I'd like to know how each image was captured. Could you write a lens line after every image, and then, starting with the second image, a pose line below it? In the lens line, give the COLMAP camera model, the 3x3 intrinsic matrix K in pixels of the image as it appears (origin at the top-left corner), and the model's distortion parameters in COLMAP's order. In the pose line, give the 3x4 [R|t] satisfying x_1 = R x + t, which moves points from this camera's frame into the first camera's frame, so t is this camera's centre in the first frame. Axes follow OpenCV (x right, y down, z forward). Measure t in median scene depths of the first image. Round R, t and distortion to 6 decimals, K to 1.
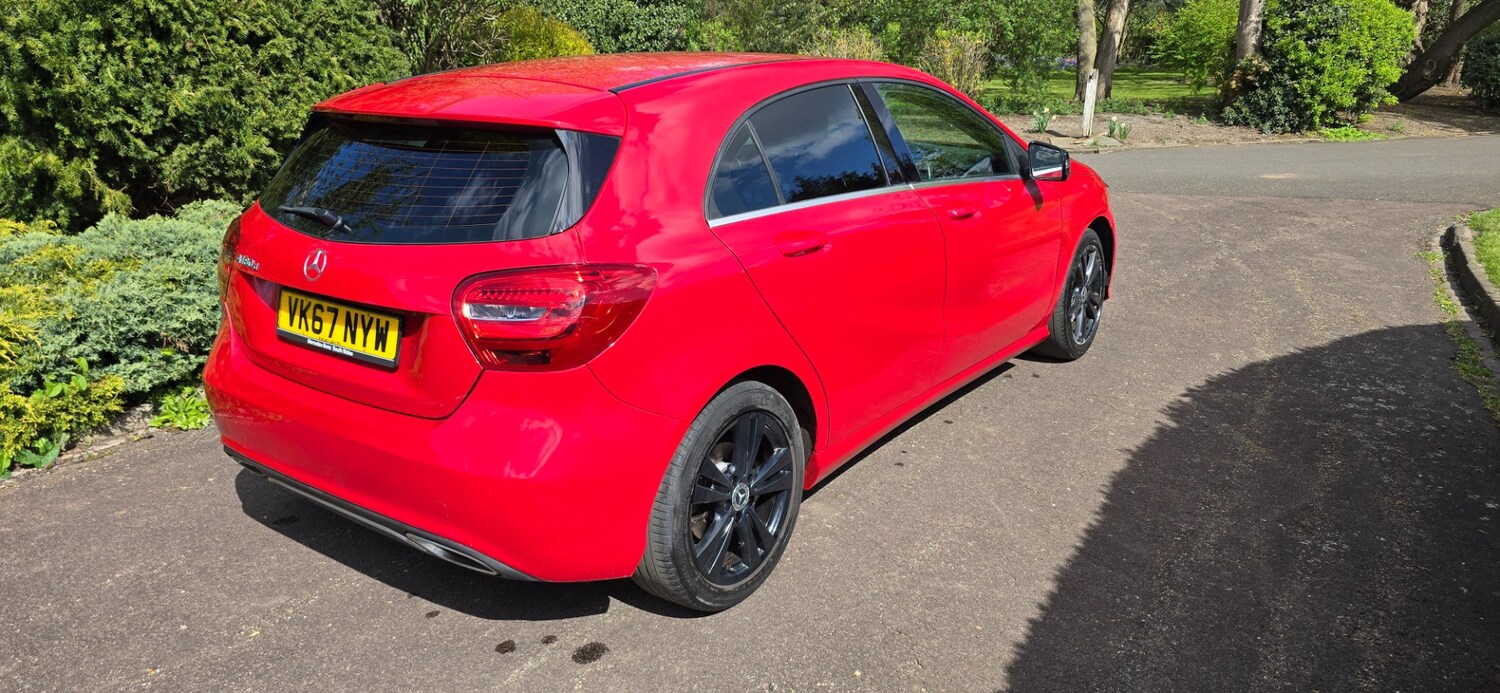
lens RADIAL K [[1003.5, 0, 749.3], [0, 1003.5, 364.5], [0, 0, 1]] dist [0.066372, -0.060695]
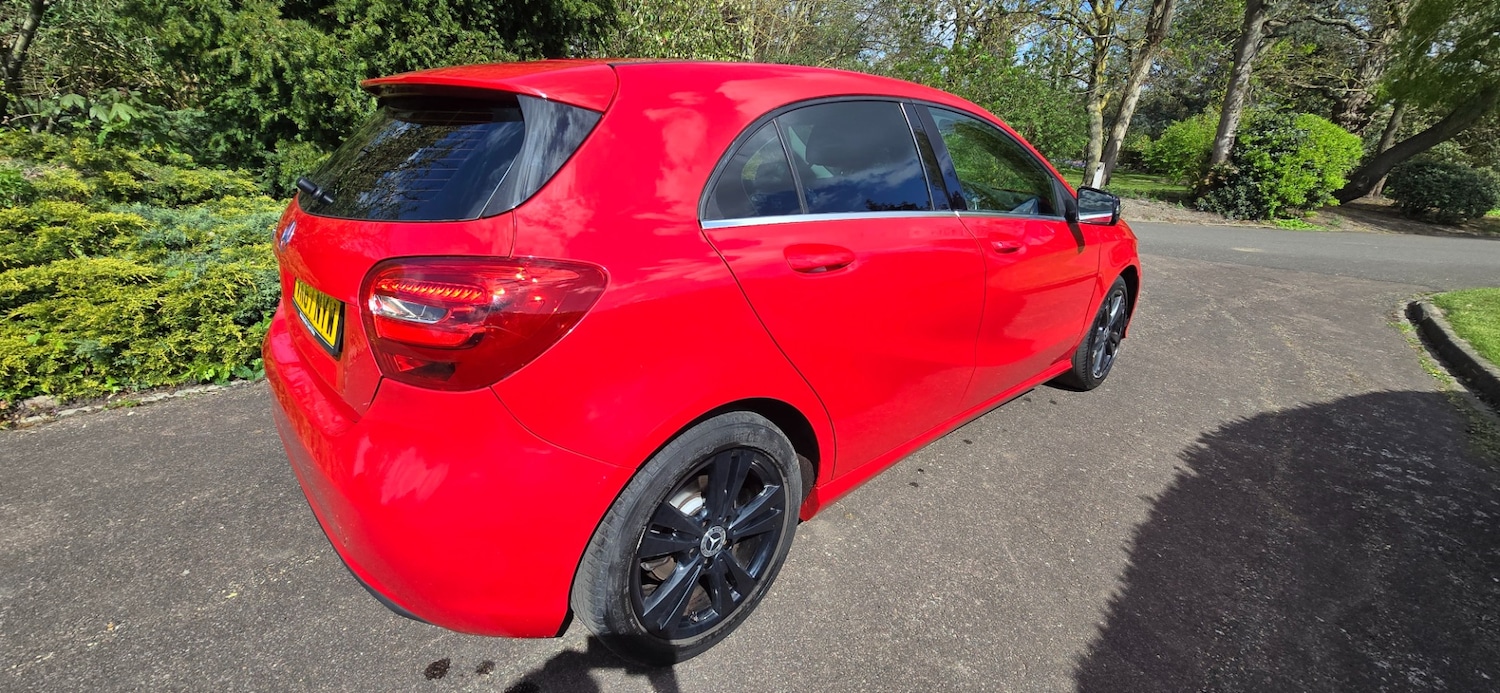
lens RADIAL K [[613.5, 0, 740.2], [0, 613.5, 338.3], [0, 0, 1]] dist [-0.007293, 0.002732]
pose [[0.980479, 0.110725, -0.162486, 0.058132], [-0.109440, 0.993850, 0.016862, -0.039673], [0.163354, 0.001250, 0.986567, 0.339517]]
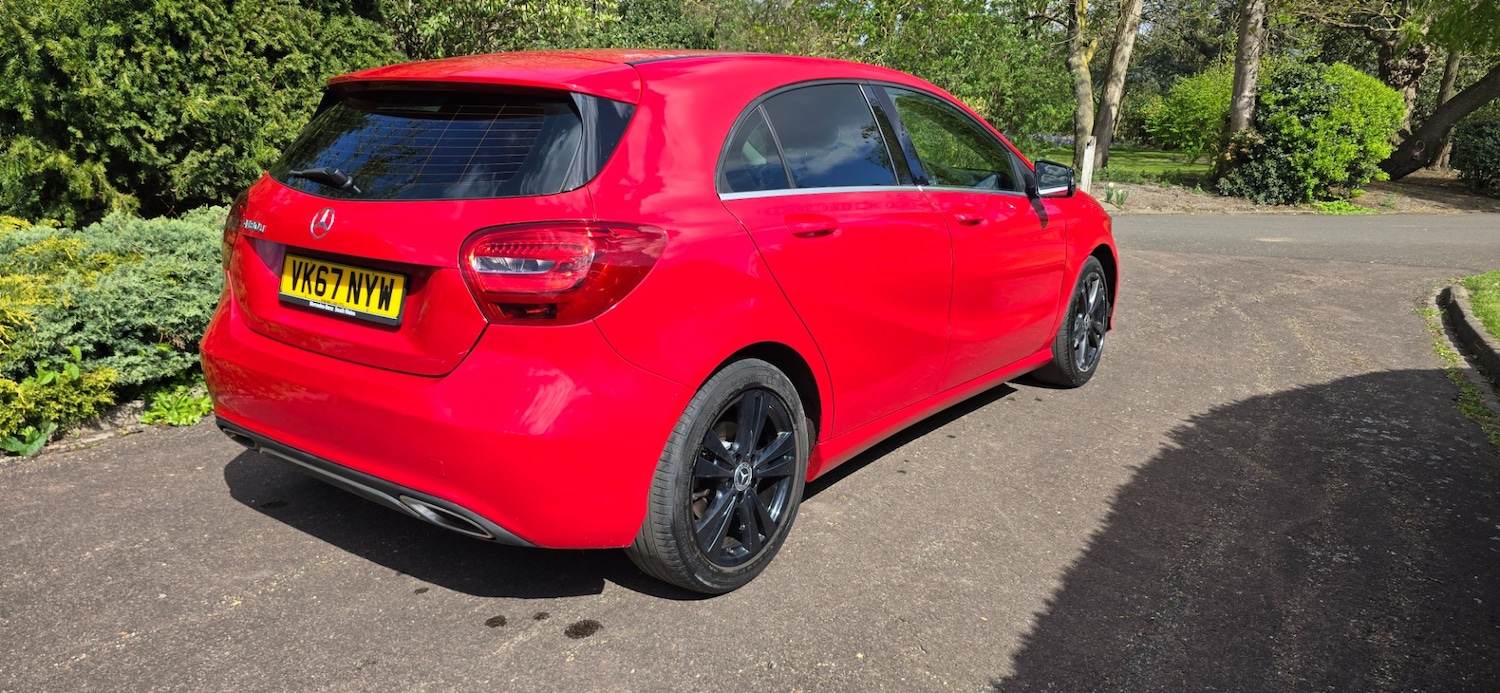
lens RADIAL K [[1003.5, 0, 753.0], [0, 1003.5, 355.9], [0, 0, 1]] dist [0.066372, -0.060695]
pose [[0.999524, 0.030097, 0.006777, -0.006467], [-0.029505, 0.996751, -0.074952, 0.062320], [-0.009011, 0.074717, 0.997164, 0.010274]]
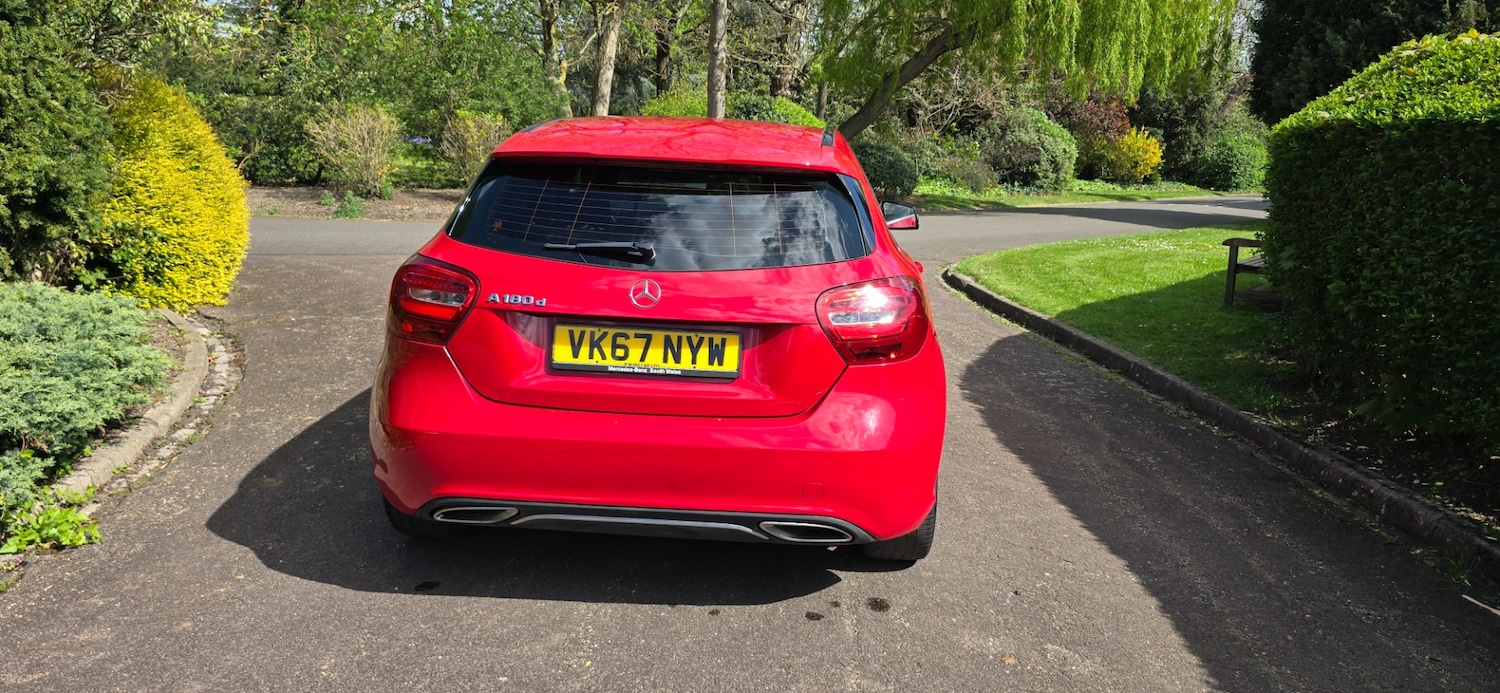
lens RADIAL K [[1003.5, 0, 752.6], [0, 1003.5, 341.6], [0, 0, 1]] dist [0.066372, -0.060695]
pose [[0.834752, -0.066650, 0.546578, -0.616333], [0.120986, 0.990590, -0.063981, 0.023845], [-0.537170, 0.119536, 0.834961, 0.030086]]
